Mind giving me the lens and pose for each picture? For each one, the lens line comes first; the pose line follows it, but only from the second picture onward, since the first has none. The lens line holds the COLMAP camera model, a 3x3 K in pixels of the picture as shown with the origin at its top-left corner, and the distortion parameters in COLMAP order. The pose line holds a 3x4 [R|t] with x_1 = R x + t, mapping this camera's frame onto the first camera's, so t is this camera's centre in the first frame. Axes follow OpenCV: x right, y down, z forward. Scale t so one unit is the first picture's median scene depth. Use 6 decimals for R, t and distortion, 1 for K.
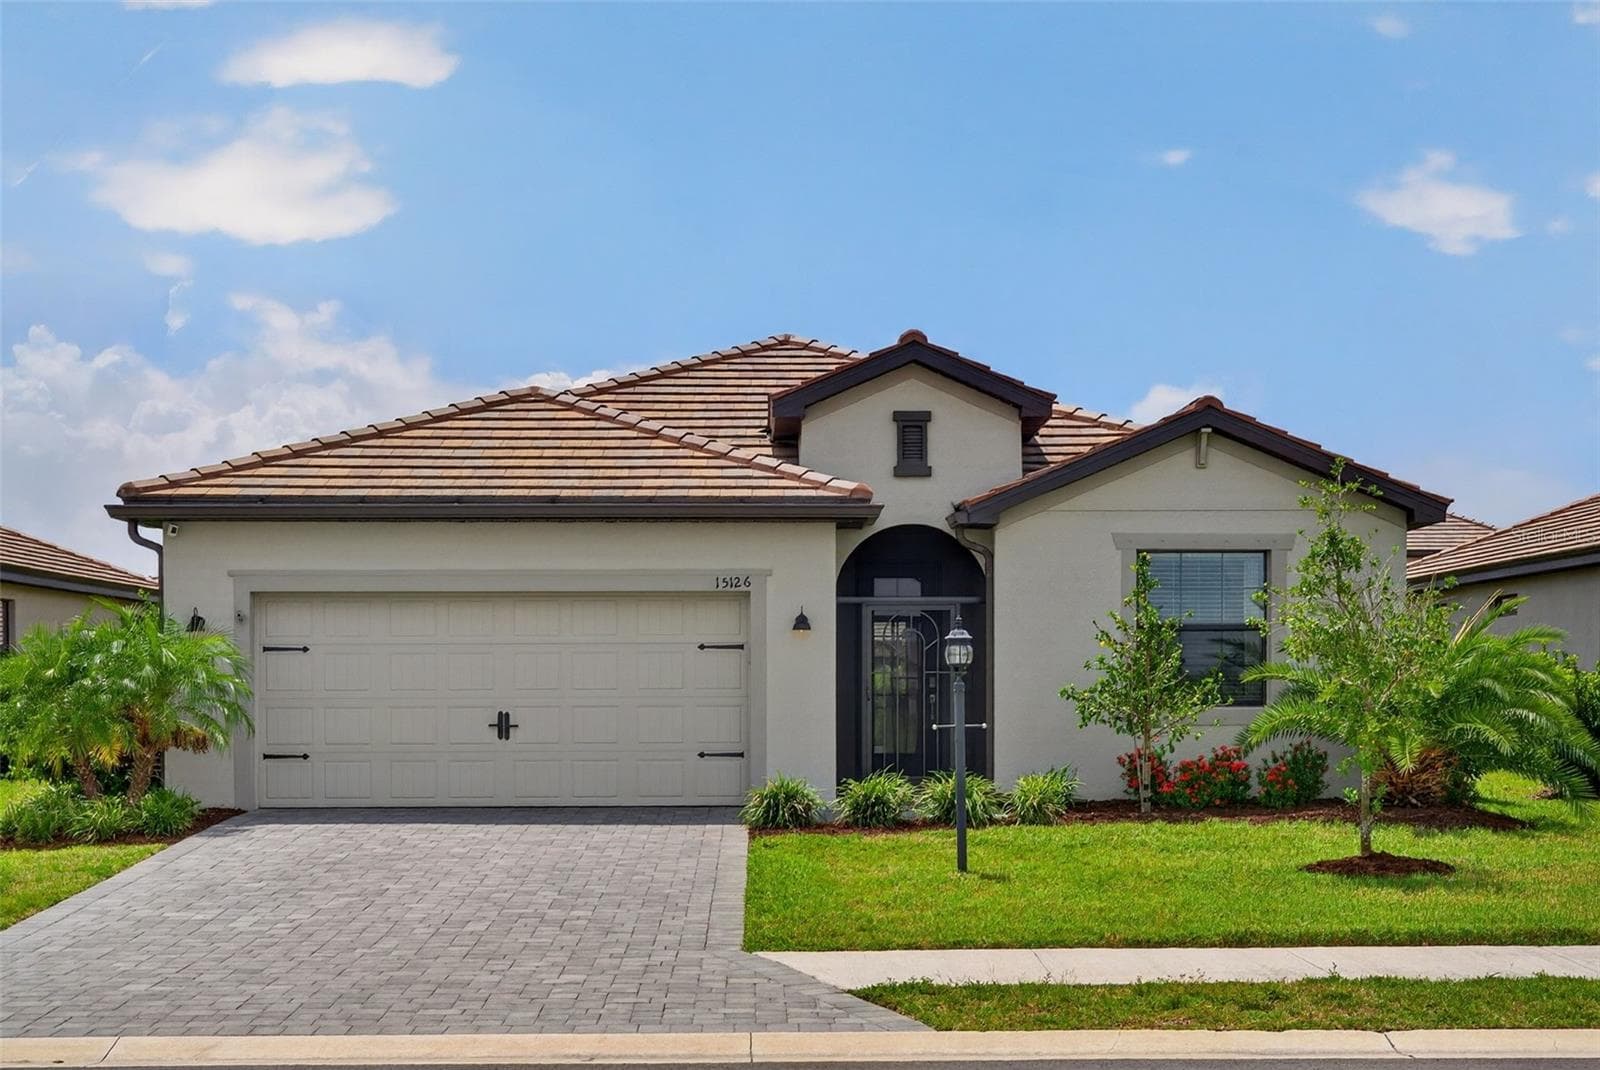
lens RADIAL K [[2293.0, 0, 809.7], [0, 2293.0, 664.7], [0, 0, 1]] dist [0.076516, 0.000000]
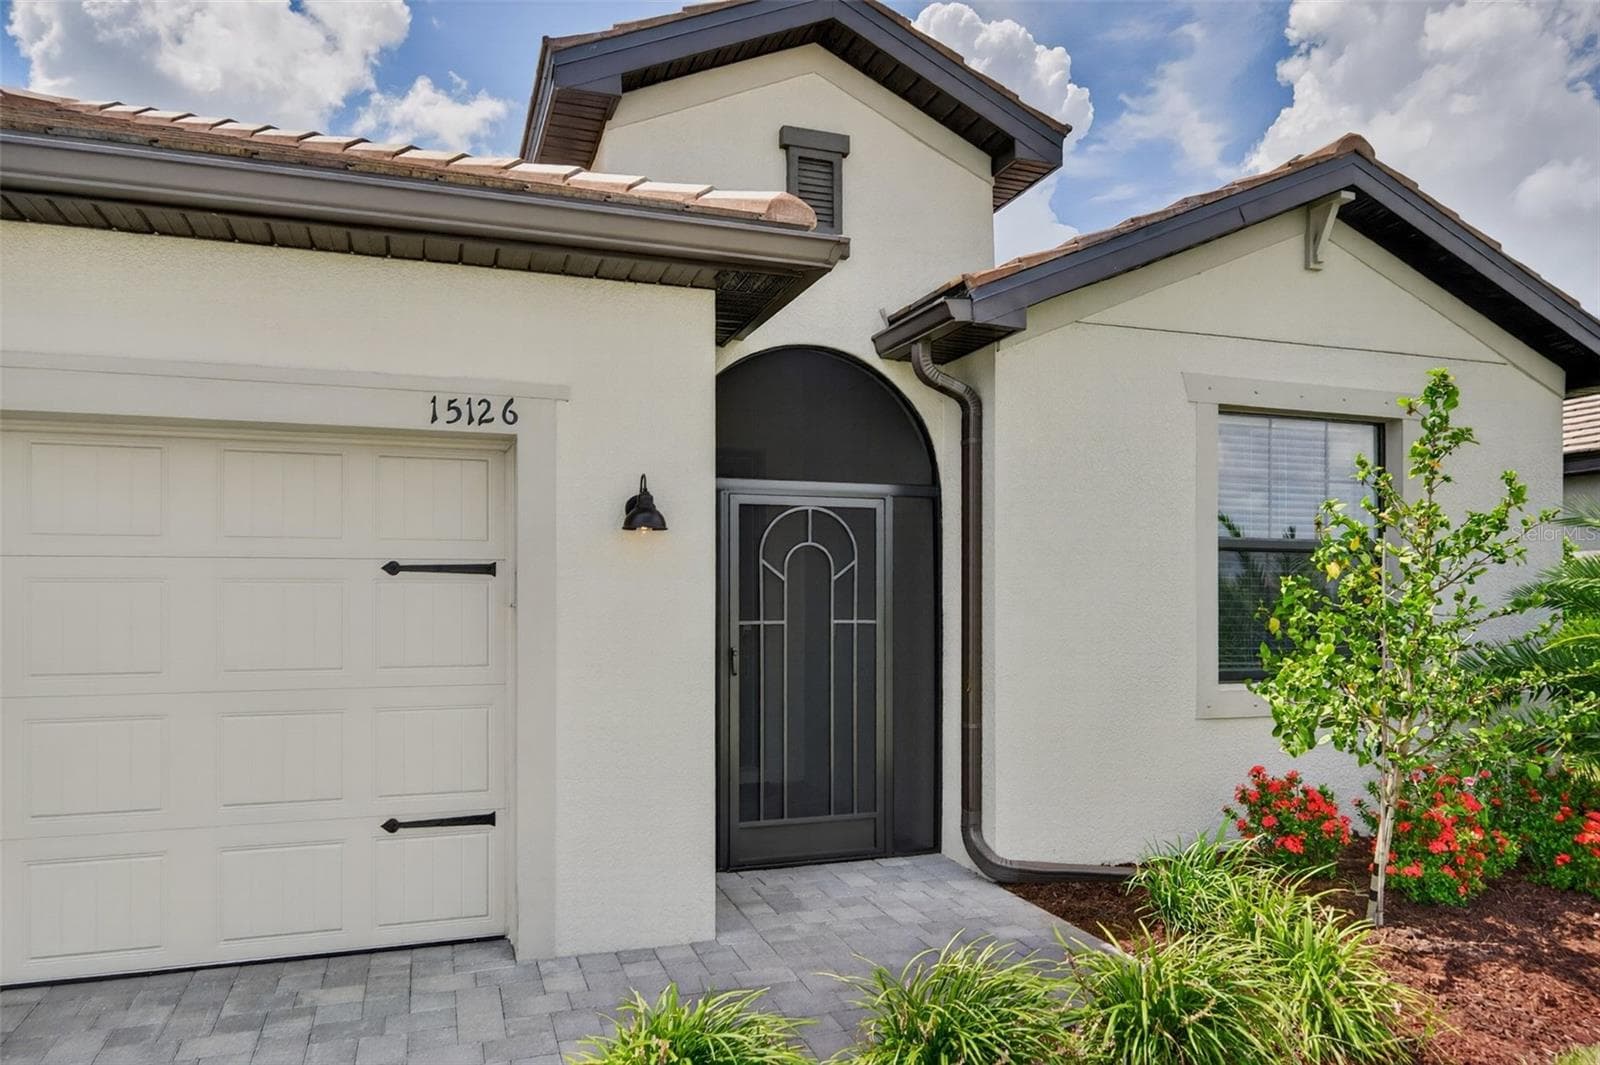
lens RADIAL K [[1059.4, 0, 795.5], [0, 1059.4, 602.5], [0, 0, 1]] dist [-0.008062, 0.001105]
pose [[0.950288, 0.000657, 0.311373, -0.037736], [-0.004407, 0.999926, 0.011340, -0.004104], [-0.311343, -0.012148, 0.950220, 0.801801]]
